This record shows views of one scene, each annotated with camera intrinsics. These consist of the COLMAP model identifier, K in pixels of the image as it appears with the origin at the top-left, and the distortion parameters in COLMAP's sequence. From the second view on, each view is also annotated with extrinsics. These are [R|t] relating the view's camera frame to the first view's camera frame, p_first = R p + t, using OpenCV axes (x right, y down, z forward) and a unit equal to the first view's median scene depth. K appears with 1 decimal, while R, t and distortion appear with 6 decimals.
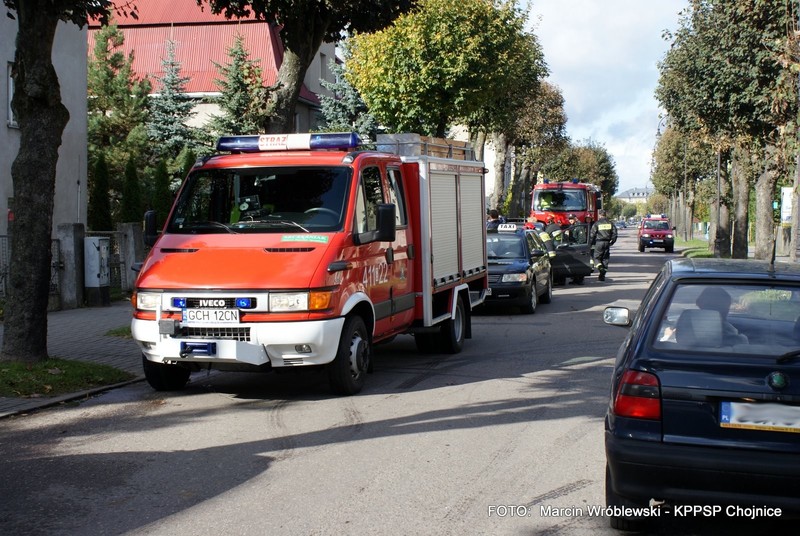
lens RADIAL K [[1192.5, 0, 400.7], [0, 1192.5, 265.9], [0, 0, 1]] dist [0.024008, 0.000000]
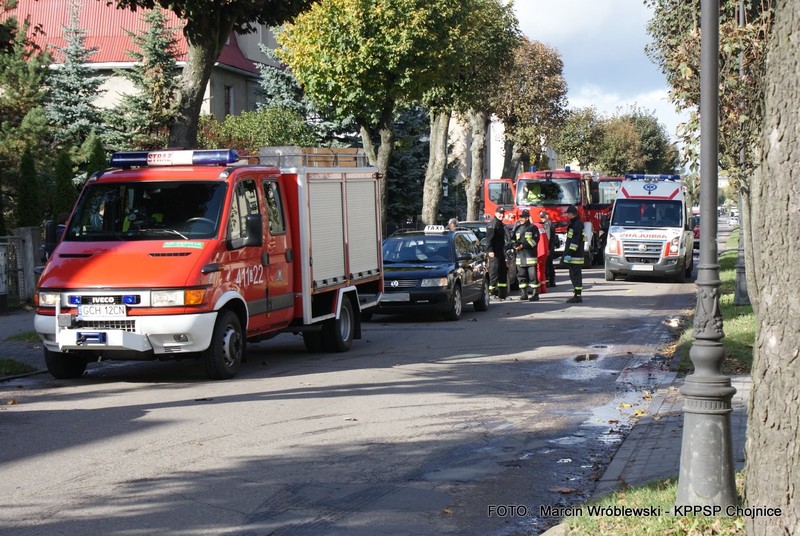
lens RADIAL K [[1736.8, 0, 399.5], [0, 1736.8, 270.0], [0, 0, 1]] dist [0.090432, 0.000000]
pose [[0.999929, -0.006858, -0.009776, 0.081269], [0.006814, 0.999967, -0.004488, 0.005998], [0.009806, 0.004421, 0.999942, -0.384769]]
